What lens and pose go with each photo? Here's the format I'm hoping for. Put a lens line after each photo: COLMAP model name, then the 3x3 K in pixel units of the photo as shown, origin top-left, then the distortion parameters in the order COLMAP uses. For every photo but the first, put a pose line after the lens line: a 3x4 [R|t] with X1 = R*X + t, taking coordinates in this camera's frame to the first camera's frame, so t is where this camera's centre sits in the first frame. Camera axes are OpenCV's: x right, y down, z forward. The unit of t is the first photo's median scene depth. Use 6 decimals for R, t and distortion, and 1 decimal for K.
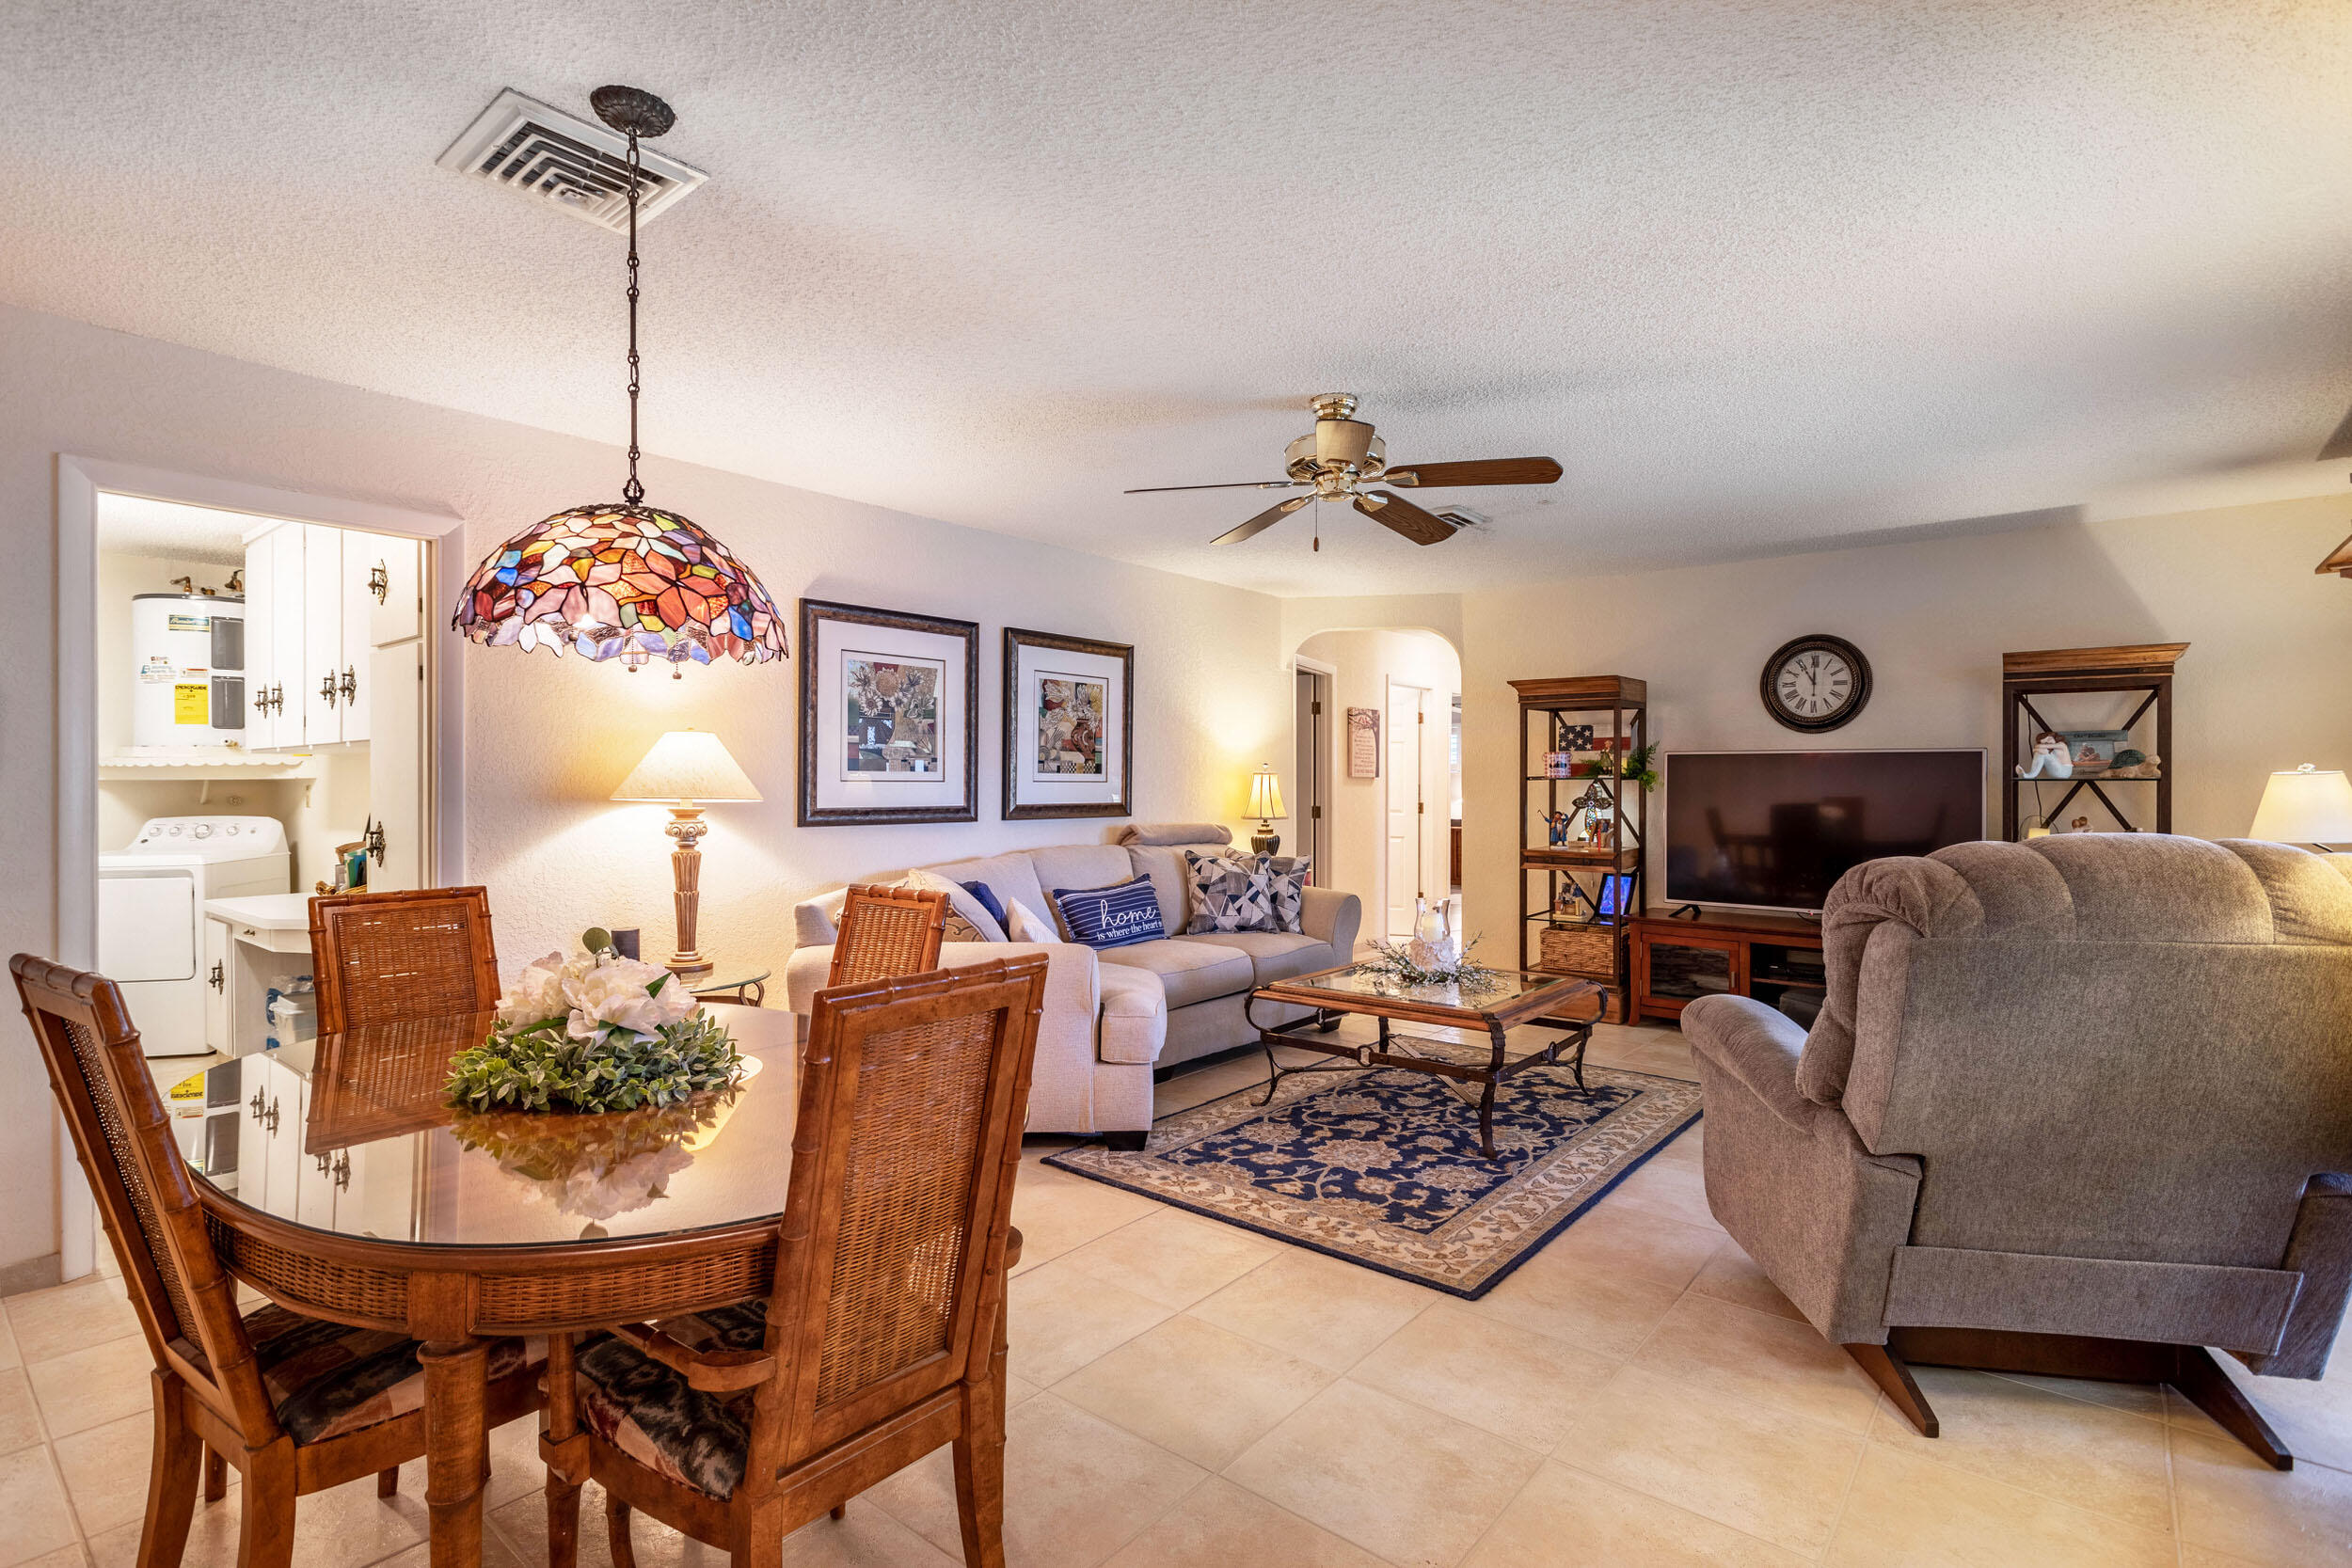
lens RADIAL K [[1117.5, 0, 1165.8], [0, 1117.5, 783.8], [0, 0, 1]] dist [0.001801, 0.000948]
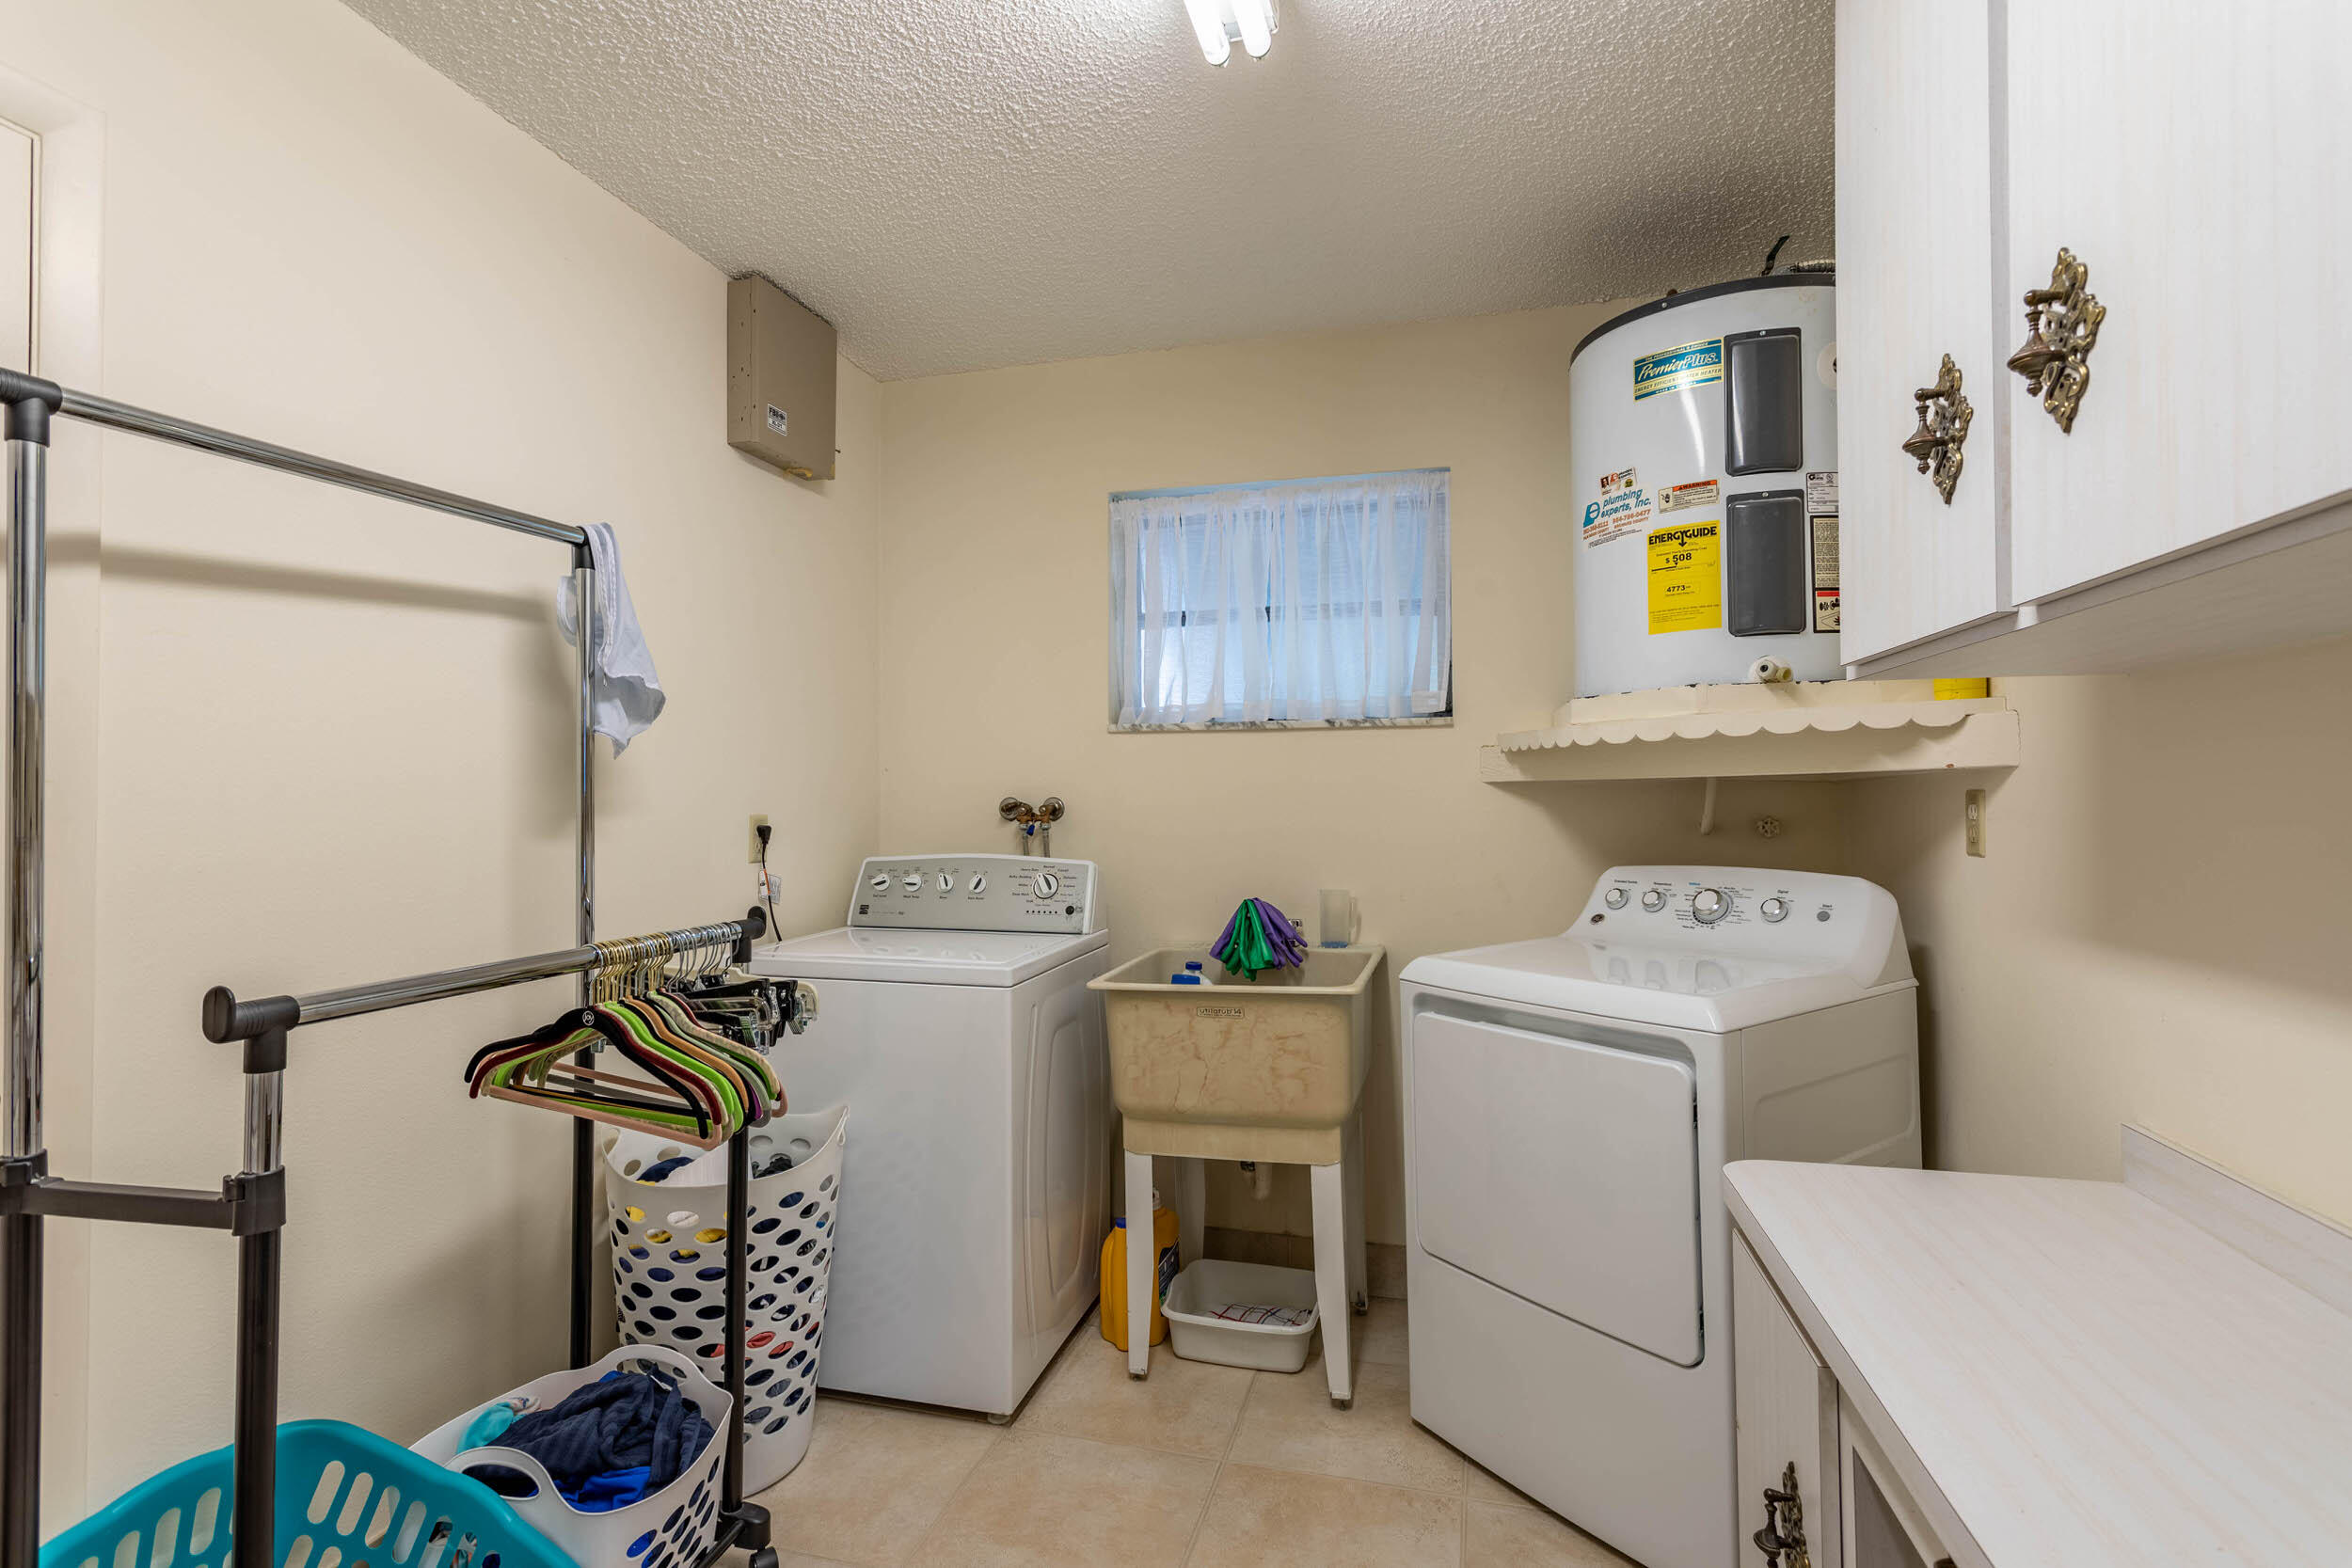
lens RADIAL K [[1117.5, 0, 1165.8], [0, 1117.5, 783.8], [0, 0, 1]] dist [0.001801, 0.000948]
pose [[0.413237, -0.012979, -0.910531, -0.584866], [0.002443, 0.999911, -0.013145, 0.003710], [0.910620, 0.003207, 0.413231, 0.668211]]
